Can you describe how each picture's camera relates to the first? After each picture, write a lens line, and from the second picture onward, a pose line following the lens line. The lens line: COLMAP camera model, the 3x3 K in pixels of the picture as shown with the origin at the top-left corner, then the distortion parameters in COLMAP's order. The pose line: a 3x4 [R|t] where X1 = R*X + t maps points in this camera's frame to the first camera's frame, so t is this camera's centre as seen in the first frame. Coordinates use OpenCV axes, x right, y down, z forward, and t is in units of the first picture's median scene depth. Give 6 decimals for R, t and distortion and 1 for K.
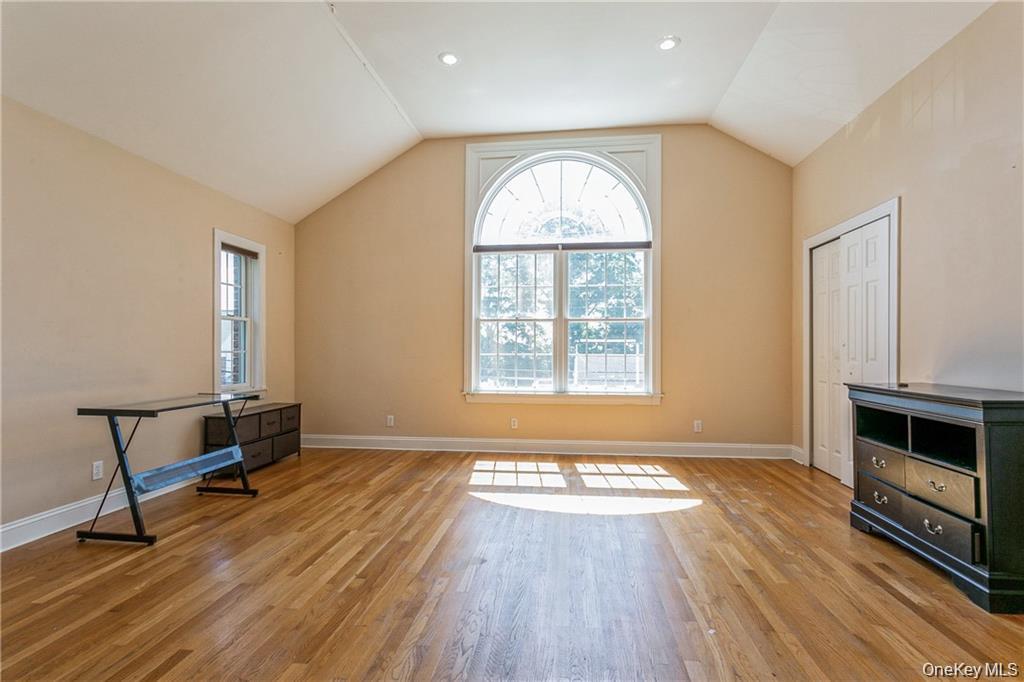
lens RADIAL K [[492.3, 0, 513.6], [0, 492.3, 348.6], [0, 0, 1]] dist [0.004048, 0.001268]
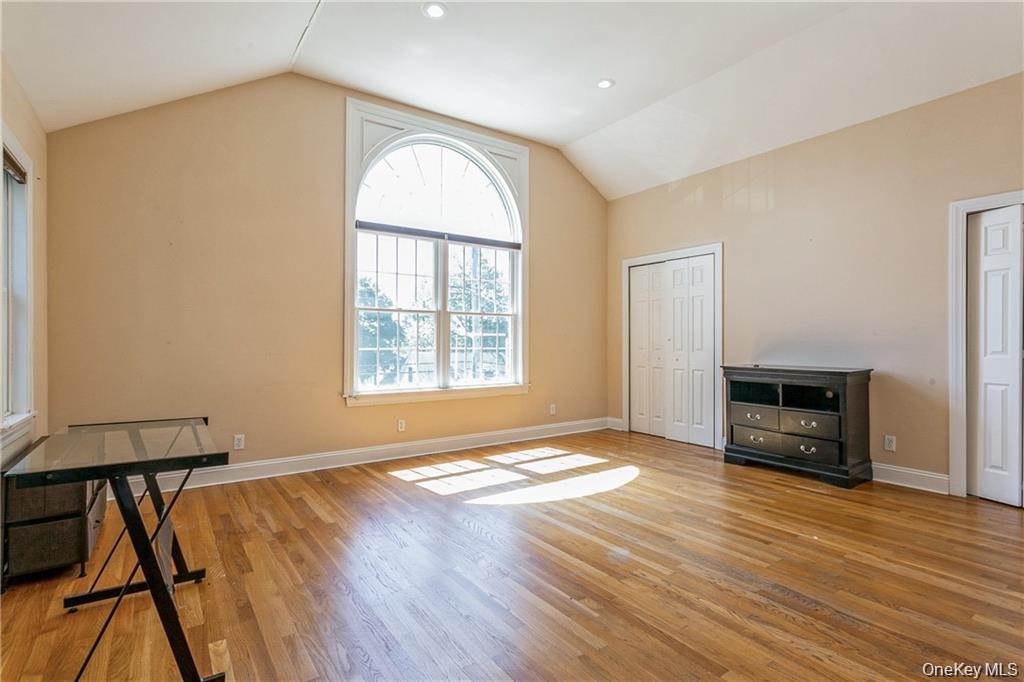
lens RADIAL K [[503.2, 0, 512.0], [0, 503.2, 341.0], [0, 0, 1]] dist [0.000100, 0.001039]
pose [[0.739864, -0.000154, 0.672757, -0.547326], [-0.000389, 1.000000, 0.000657, -0.003932], [-0.672757, -0.000748, 0.739864, 0.216356]]
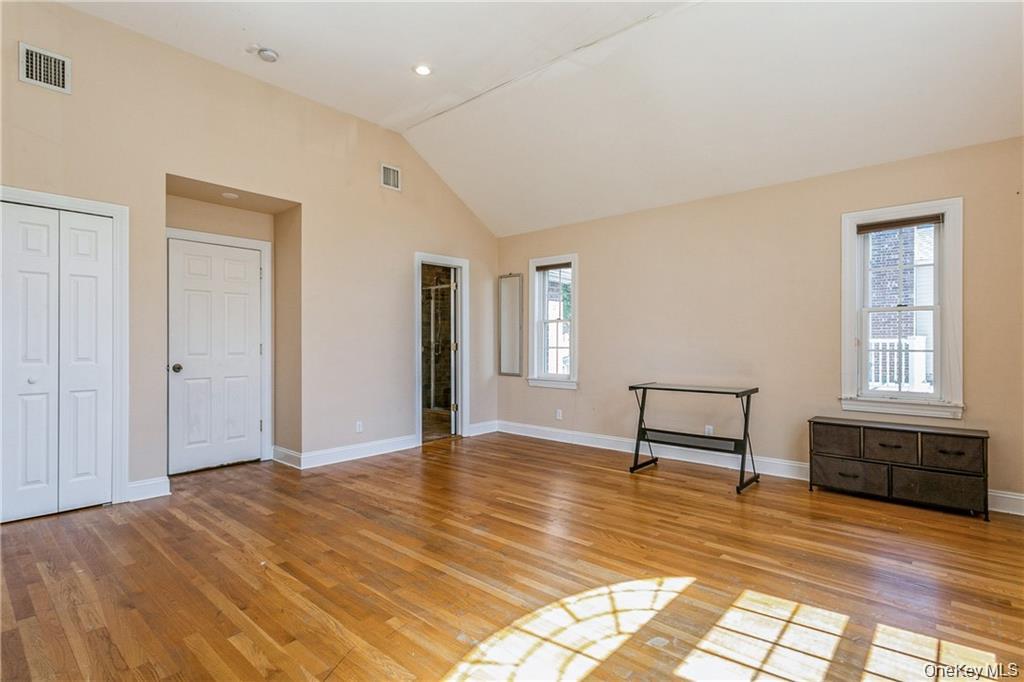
lens RADIAL K [[492.3, 0, 513.6], [0, 492.3, 348.6], [0, 0, 1]] dist [0.004048, 0.001268]
pose [[-0.571179, 0.004663, -0.820812, 0.472612], [-0.000037, 0.999984, 0.005707, -0.002742], [0.820826, 0.003290, -0.571169, 0.991597]]
